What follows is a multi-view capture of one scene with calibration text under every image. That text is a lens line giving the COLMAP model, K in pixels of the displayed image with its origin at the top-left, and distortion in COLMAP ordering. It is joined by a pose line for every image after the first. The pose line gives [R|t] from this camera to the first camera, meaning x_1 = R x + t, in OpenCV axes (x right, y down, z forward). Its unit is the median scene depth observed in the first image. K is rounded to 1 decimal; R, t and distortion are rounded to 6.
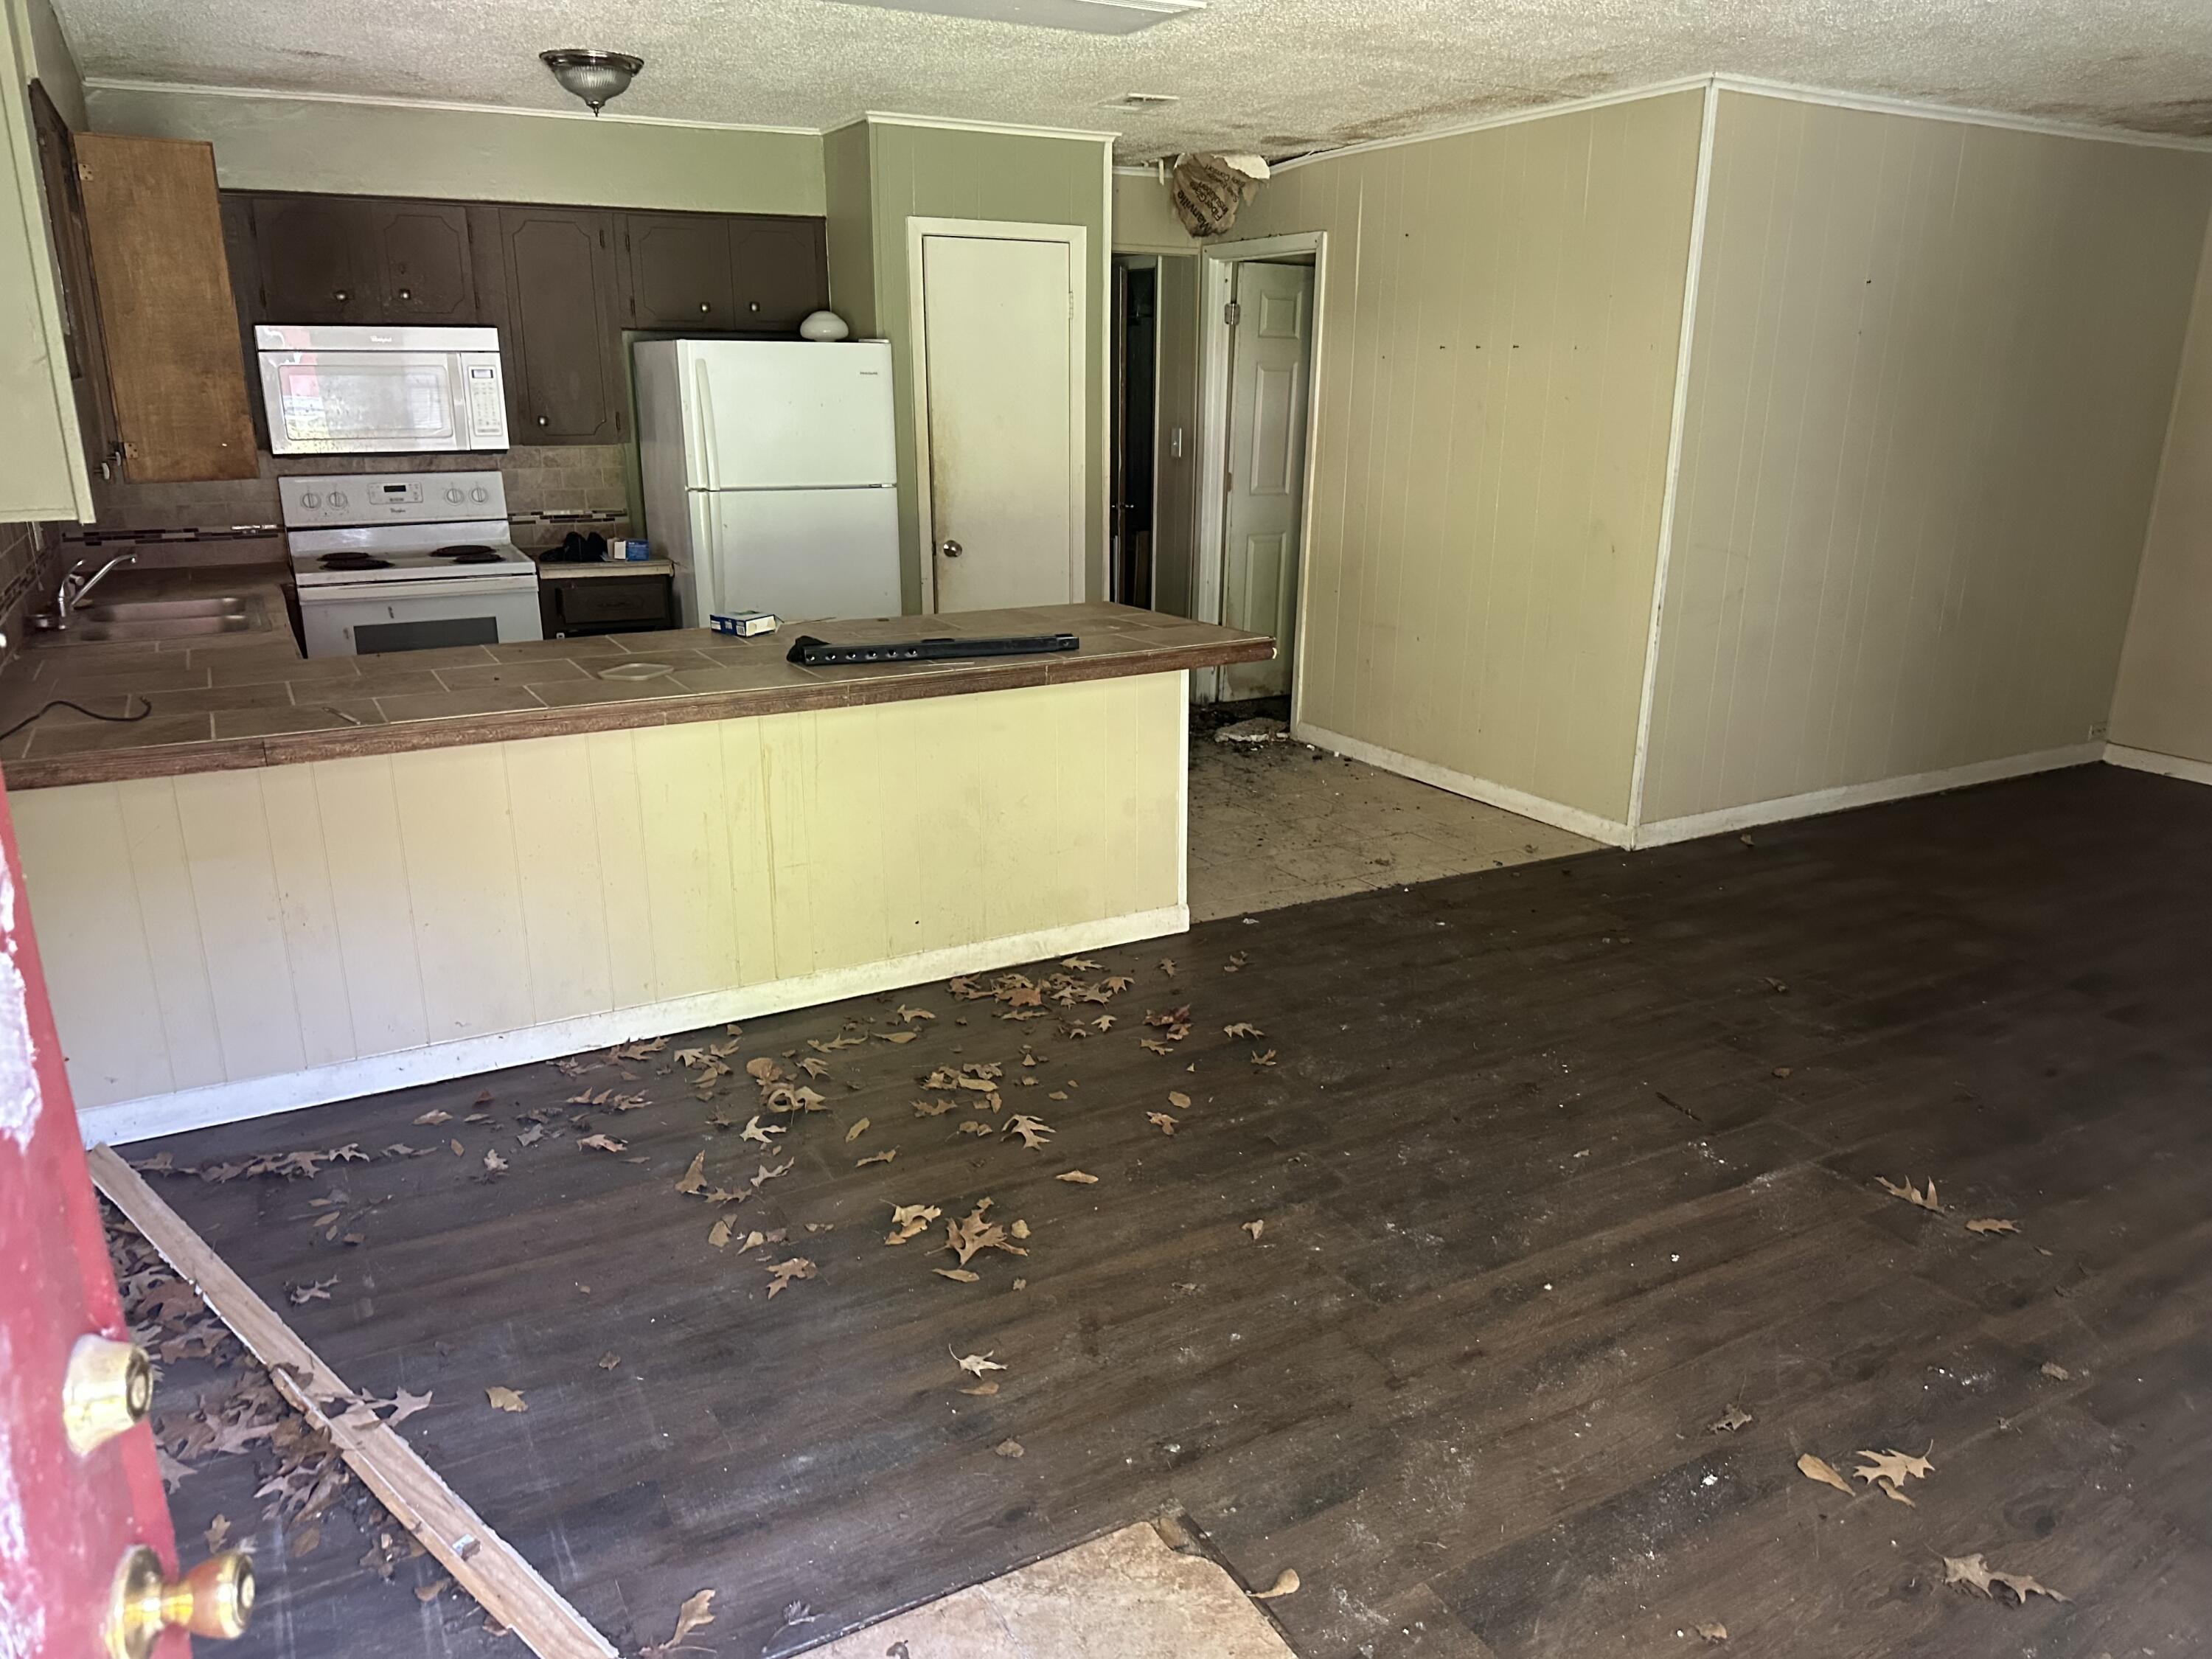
lens RADIAL K [[1569.0, 0, 1104.6], [0, 1569.0, 845.9], [0, 0, 1]] dist [0.032176, -0.037091]
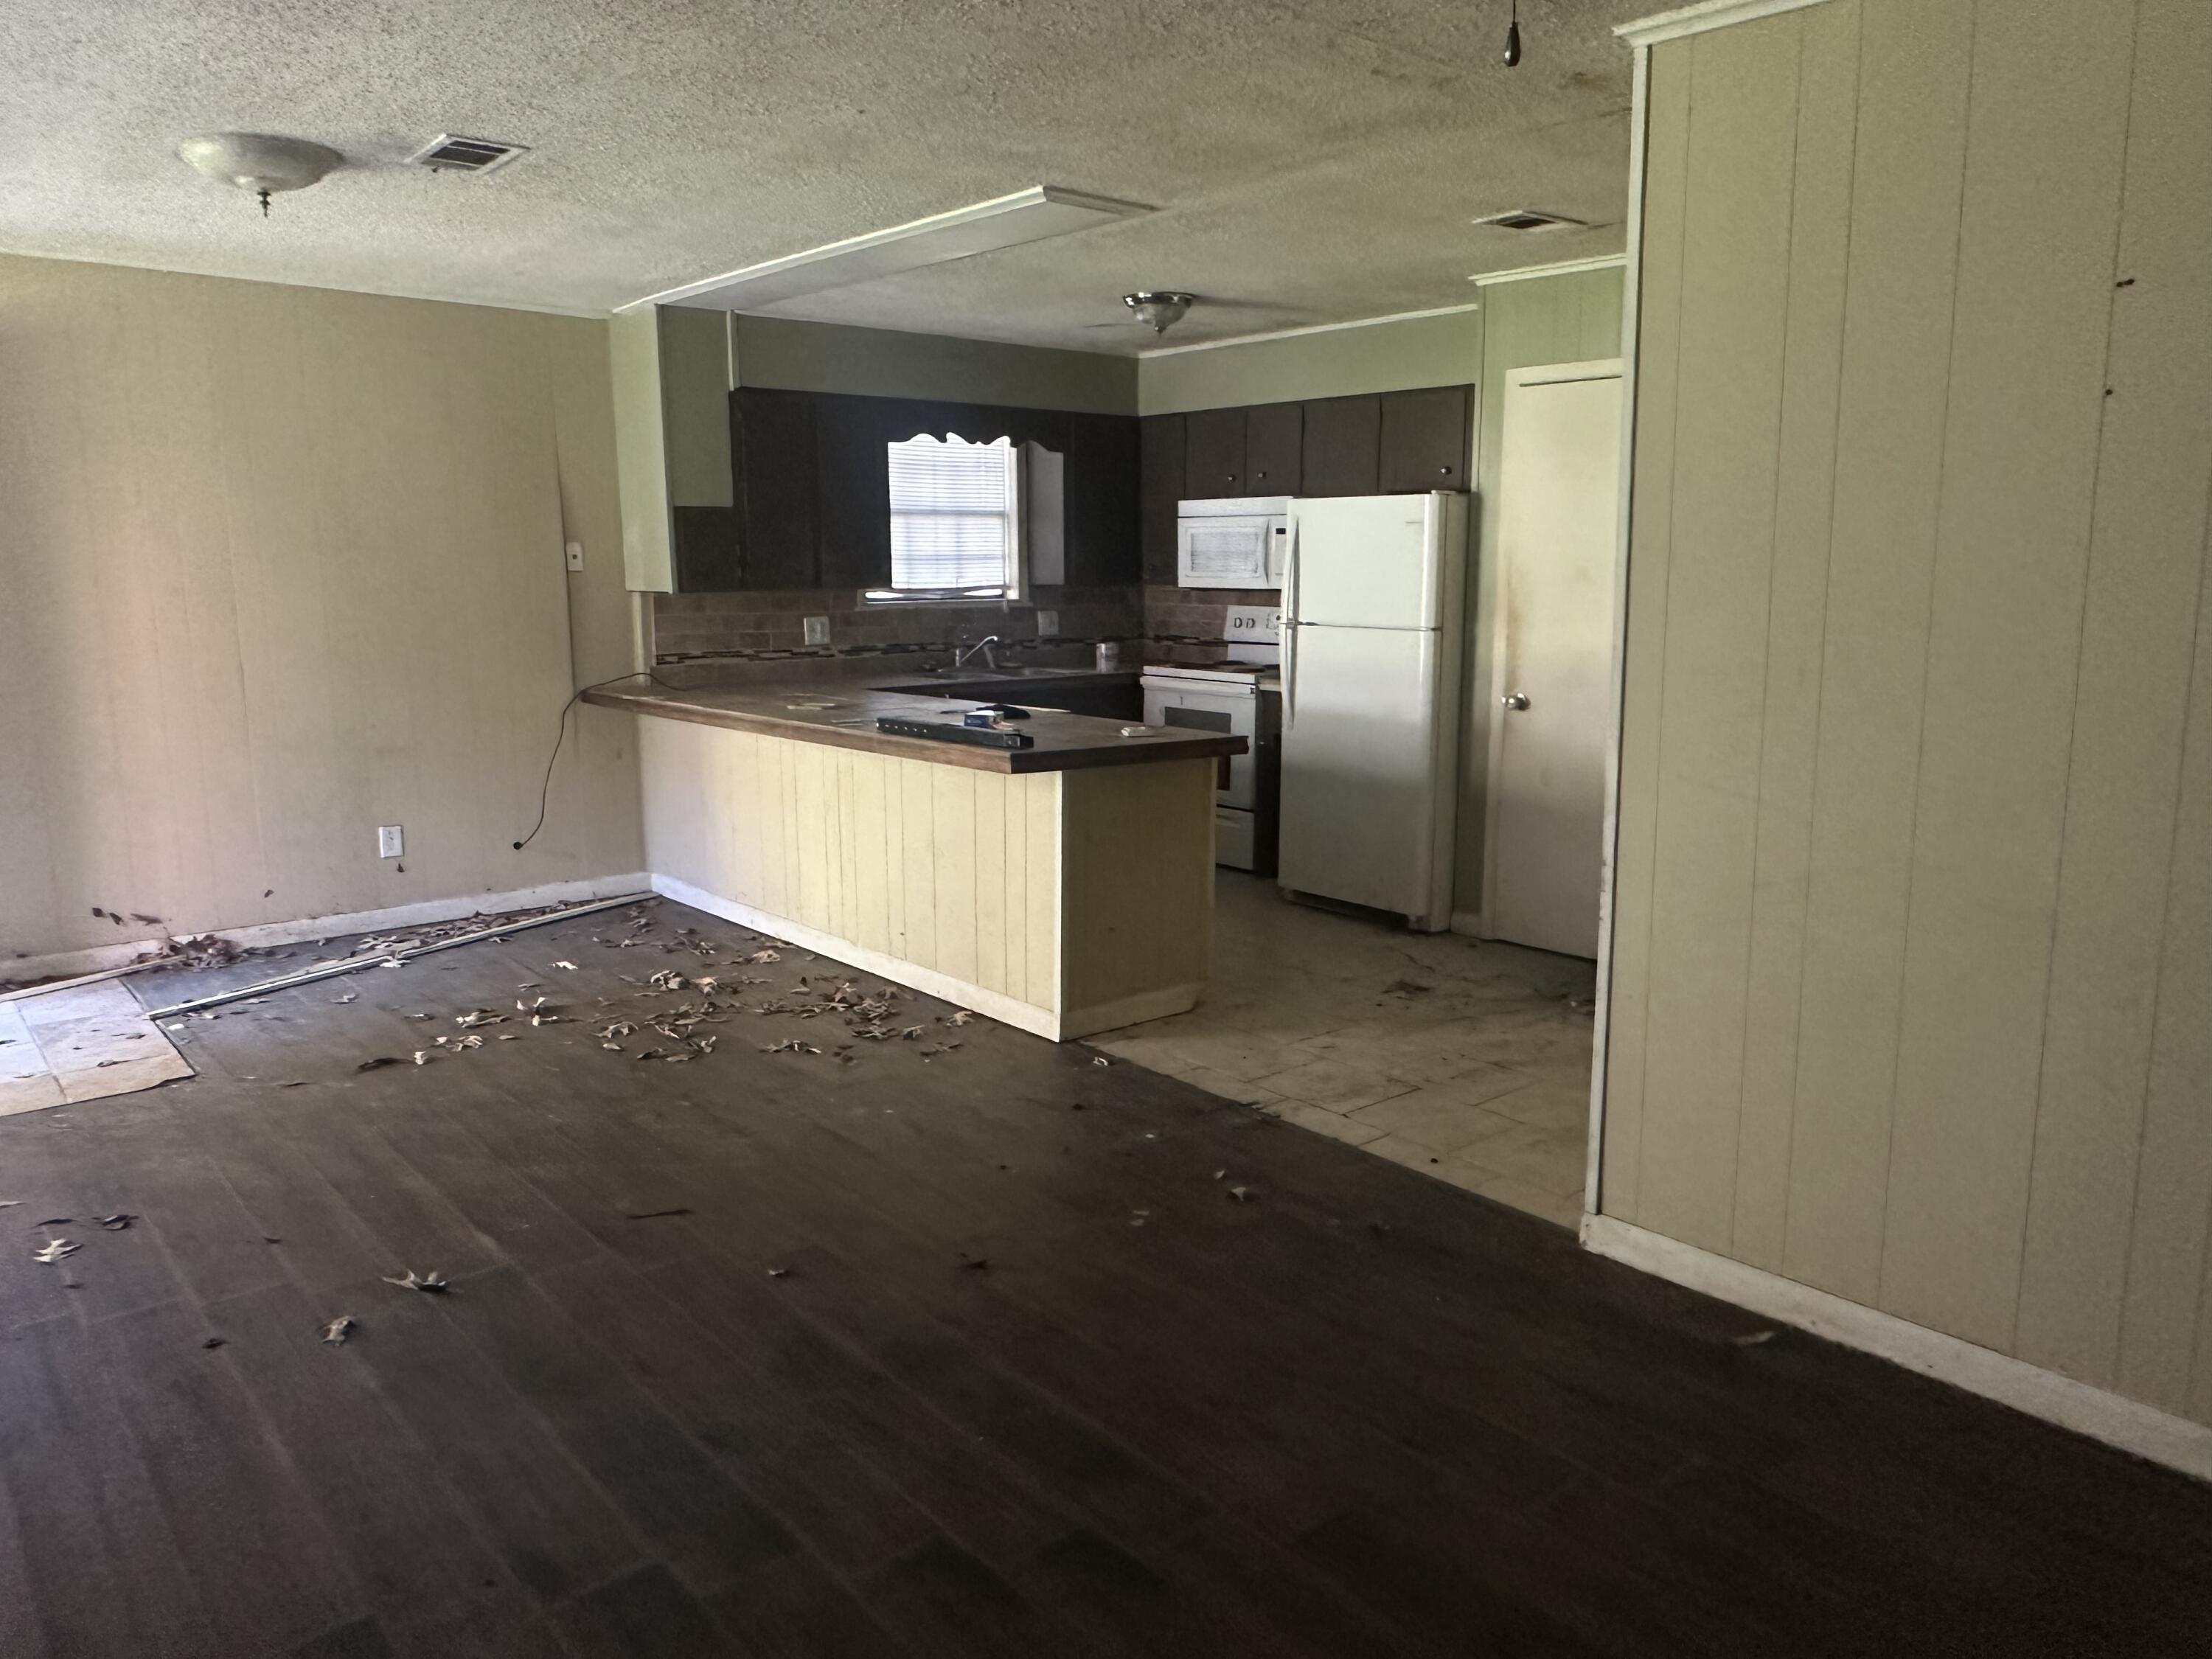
lens RADIAL K [[1569.0, 0, 1088.7], [0, 1569.0, 827.3], [0, 0, 1]] dist [0.032176, -0.037091]
pose [[0.201851, 0.169186, -0.964693, 0.903510], [-0.288050, 0.951660, 0.106630, -0.171707], [0.936100, 0.256356, 0.240828, 0.648616]]
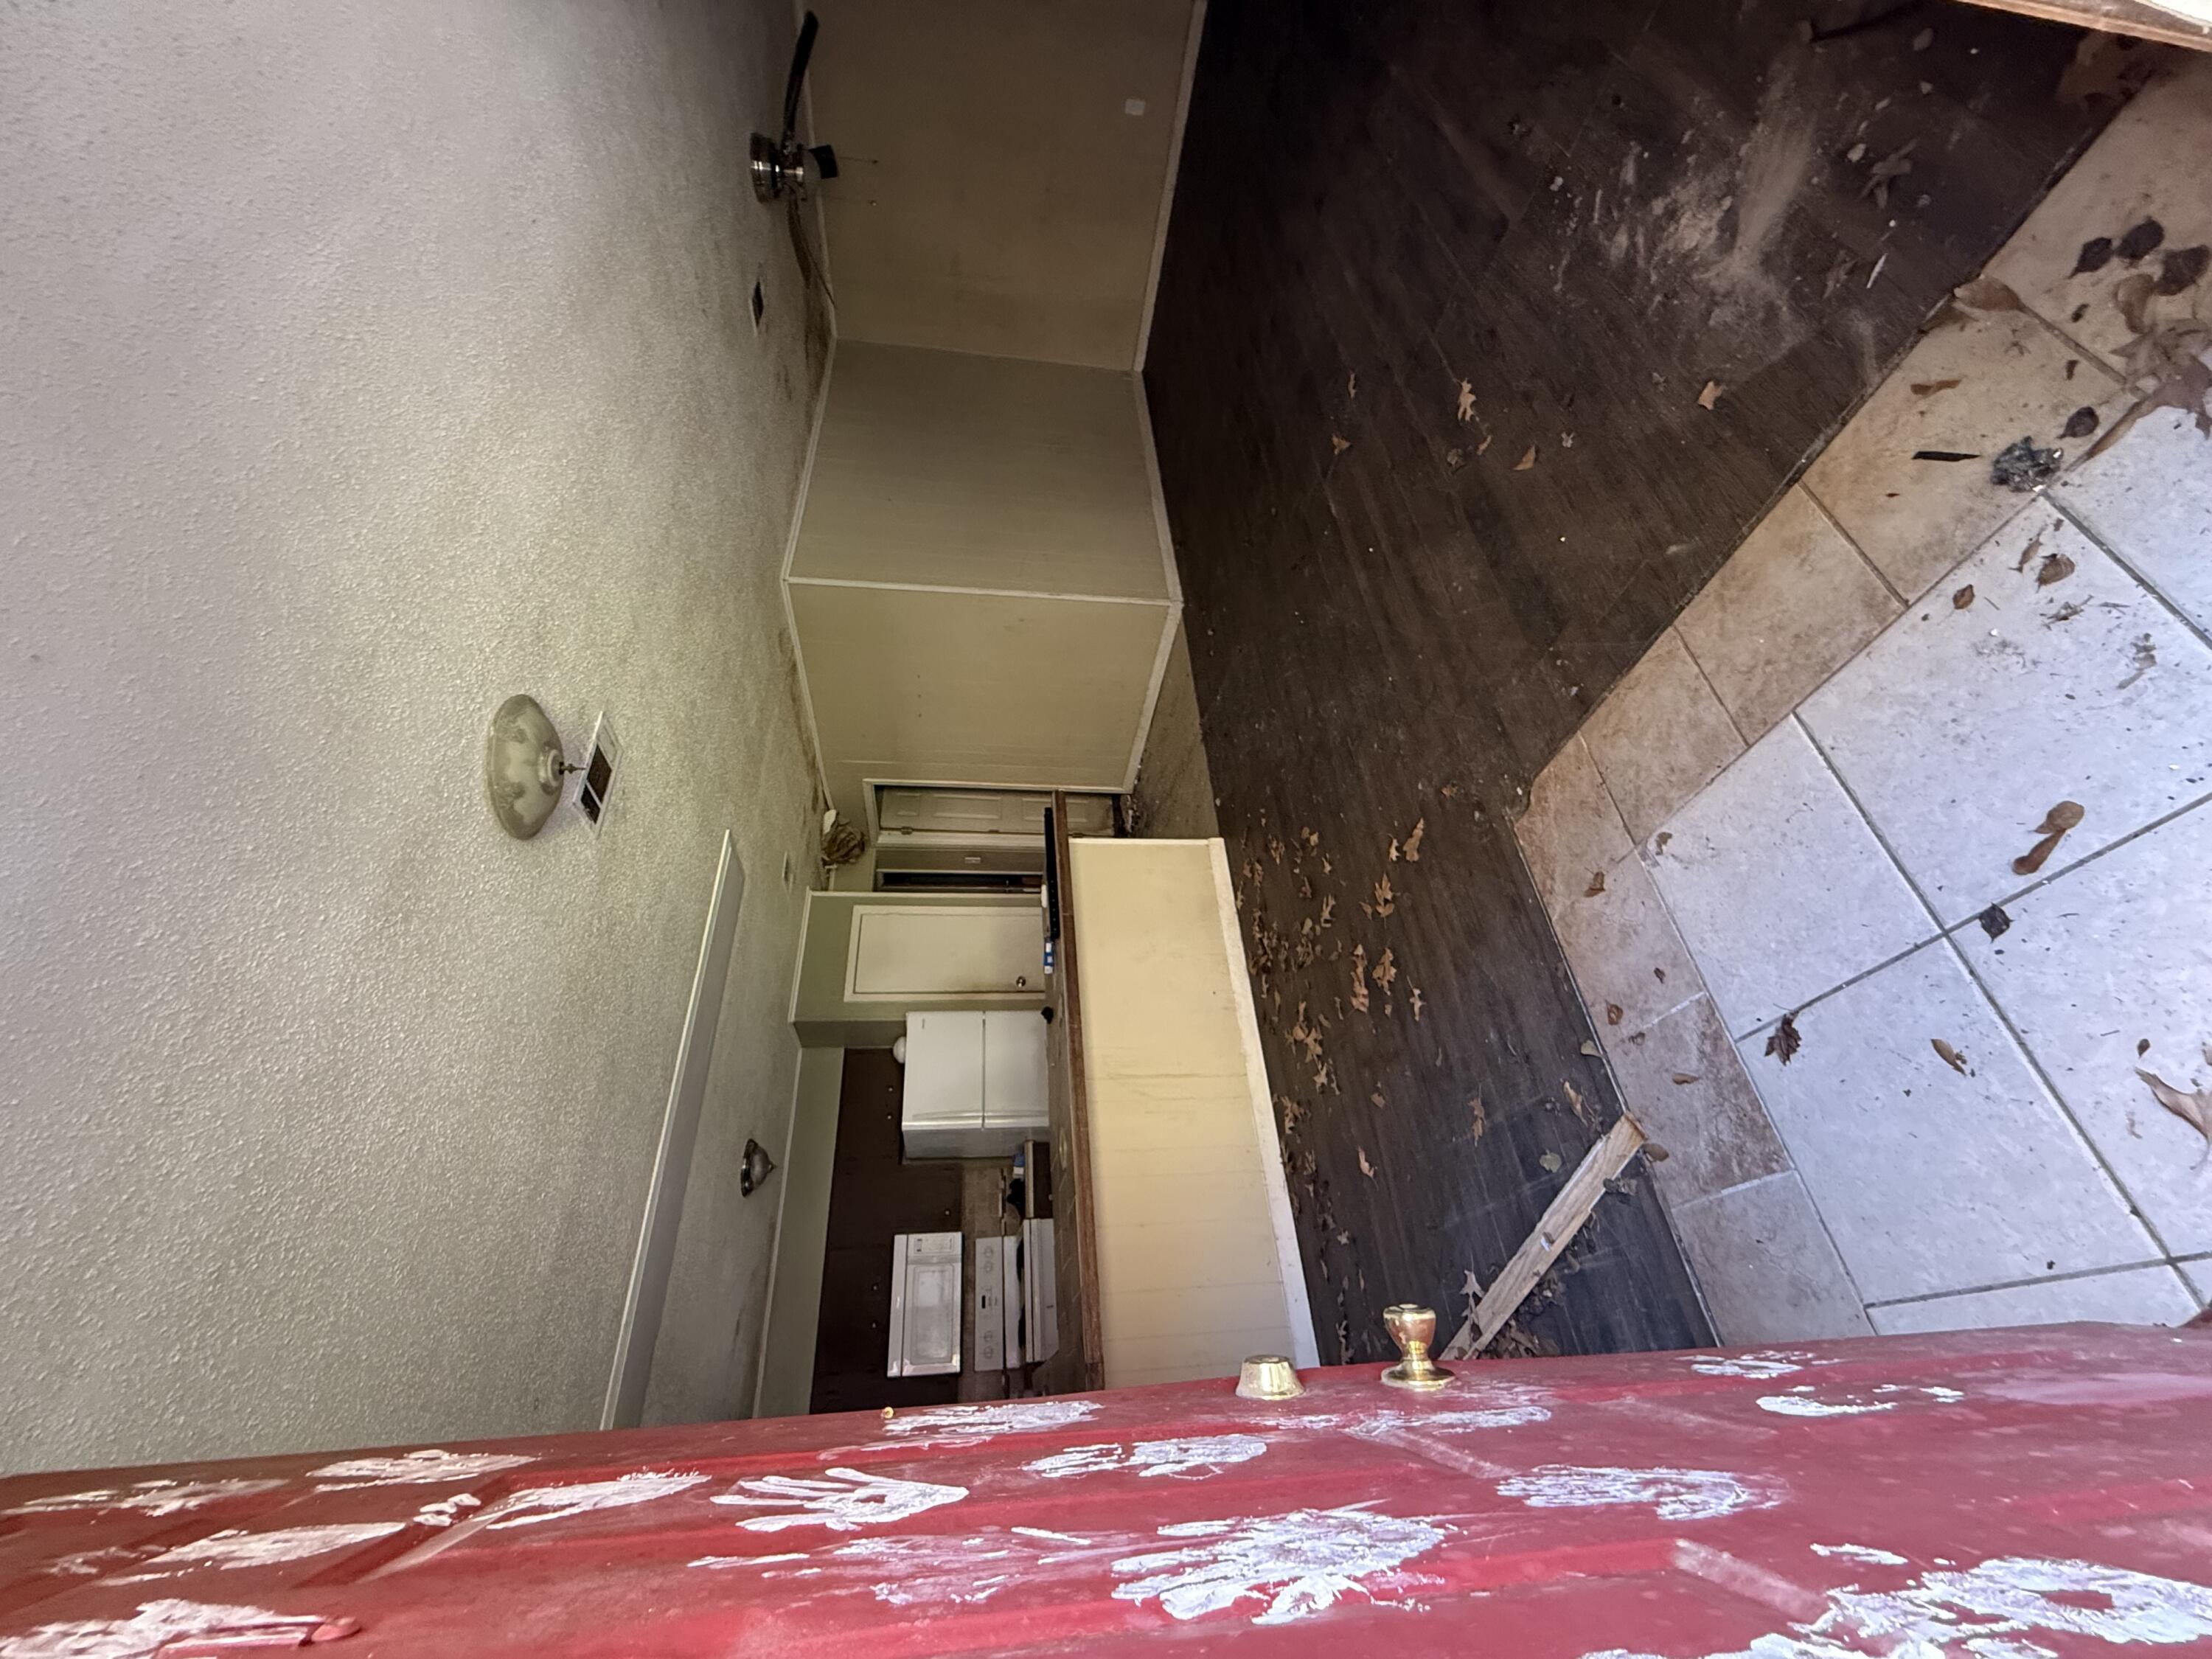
lens RADIAL K [[889.0, 0, 1098.4], [0, 889.0, 820.7], [0, 0, 1]] dist [-0.000432, 0.000352]
pose [[0.001003, -0.994075, 0.108693, -0.030327], [0.989778, -0.014515, -0.141879, 0.050444], [0.142616, 0.107724, 0.983899, -0.003133]]
